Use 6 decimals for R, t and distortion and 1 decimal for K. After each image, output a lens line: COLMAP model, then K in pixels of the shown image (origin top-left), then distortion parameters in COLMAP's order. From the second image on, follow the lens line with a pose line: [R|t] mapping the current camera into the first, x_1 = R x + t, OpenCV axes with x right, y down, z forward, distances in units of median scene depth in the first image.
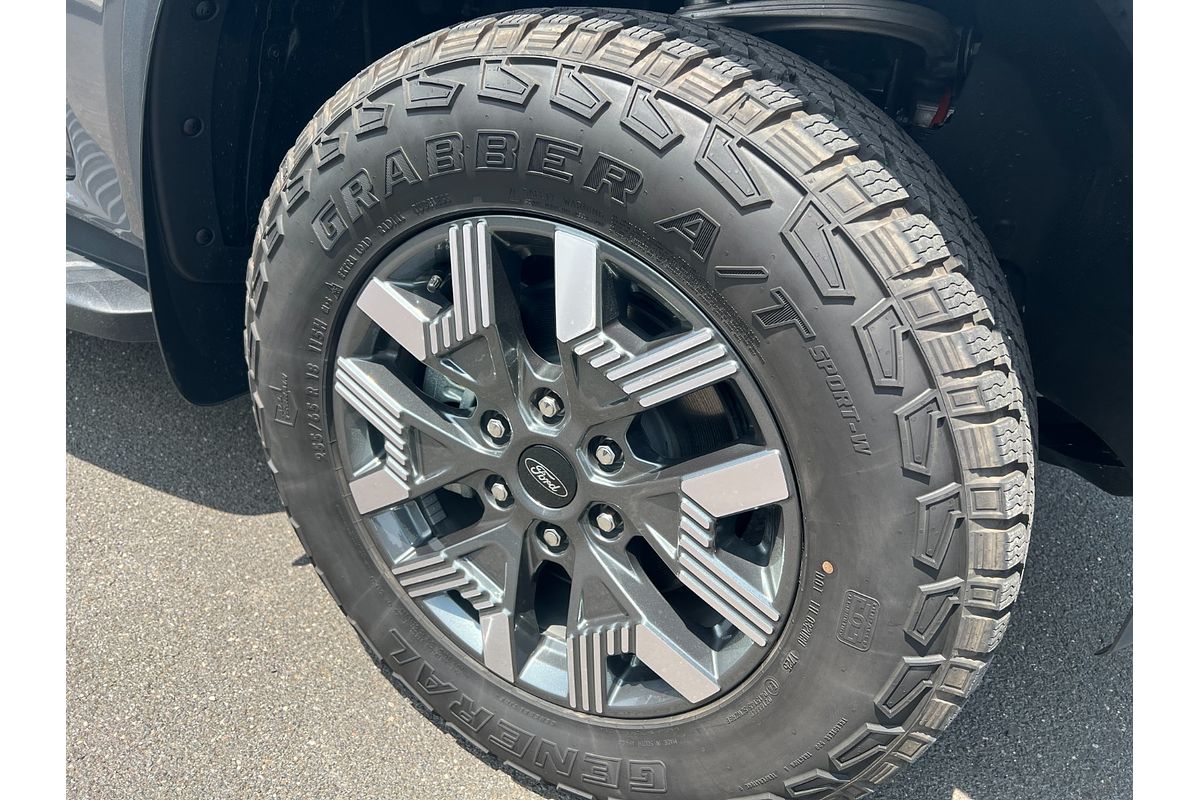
lens RADIAL K [[807.2, 0, 600.0], [0, 807.2, 400.0], [0, 0, 1]] dist [0.062150, -0.069459]
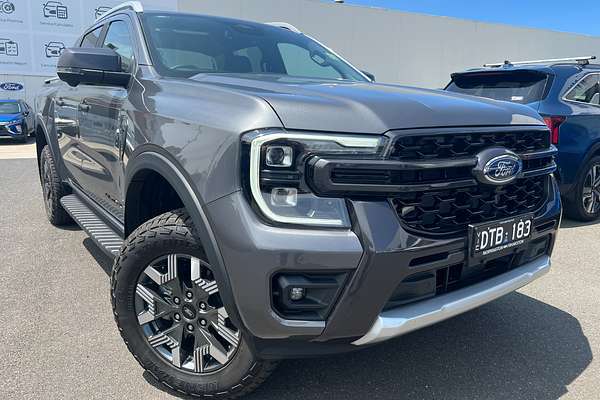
lens RADIAL K [[403.6, 0, 300.0], [0, 403.6, 200.0], [0, 0, 1]] dist [0.062150, -0.069459]
pose [[0.988113, -0.004924, 0.153649, 0.185621], [0.035626, 0.979611, -0.197719, -0.038470], [-0.149542, 0.200843, 0.968142, -1.287501]]
